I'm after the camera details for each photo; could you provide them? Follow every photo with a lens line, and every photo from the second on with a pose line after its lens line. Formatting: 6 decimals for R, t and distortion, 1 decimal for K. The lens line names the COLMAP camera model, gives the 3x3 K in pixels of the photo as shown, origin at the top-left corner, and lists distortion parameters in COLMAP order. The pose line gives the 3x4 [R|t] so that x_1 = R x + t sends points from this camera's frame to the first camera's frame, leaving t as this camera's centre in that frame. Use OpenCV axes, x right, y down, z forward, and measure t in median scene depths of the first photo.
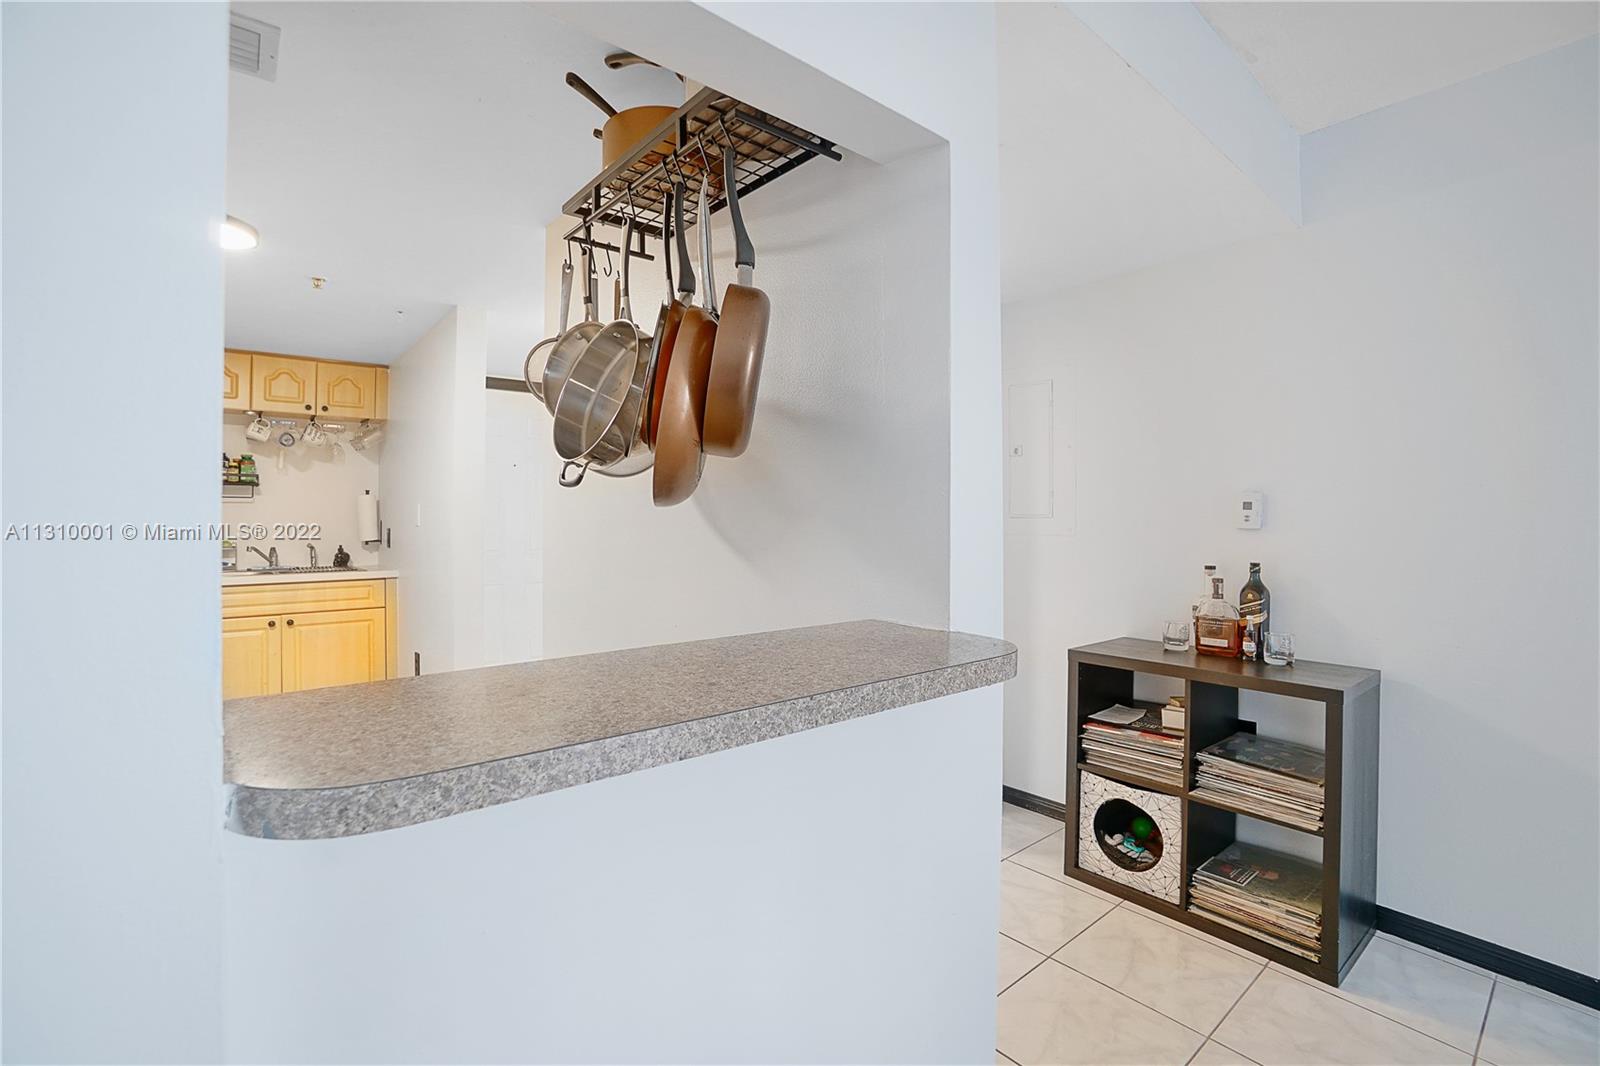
lens RADIAL K [[718.0, 0, 800.7], [0, 718.0, 527.6], [0, 0, 1]] dist [0.001992, 0.000245]
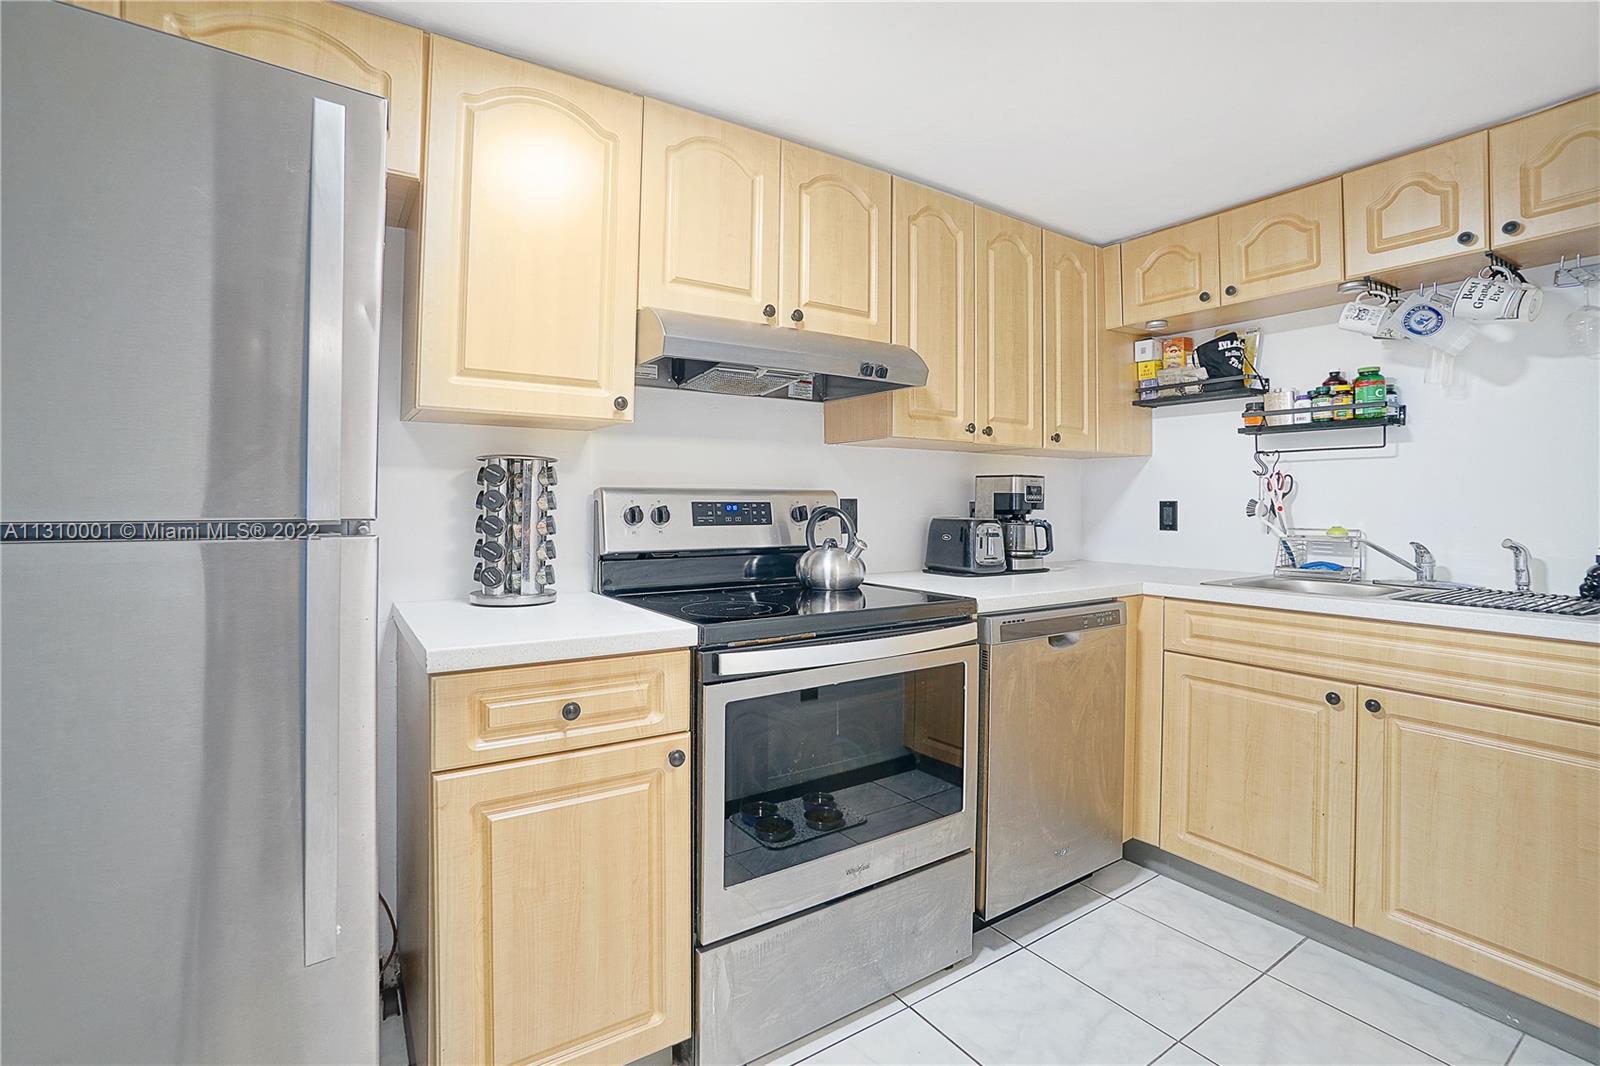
lens RADIAL K [[718.0, 0, 780.7], [0, 718.0, 495.2], [0, 0, 1]] dist [0.001992, 0.000245]
pose [[-0.135547, -0.007885, -0.990740, -0.181215], [-0.014001, 0.999884, -0.006042, 0.003090], [0.990672, 0.013053, -0.135642, 0.639975]]
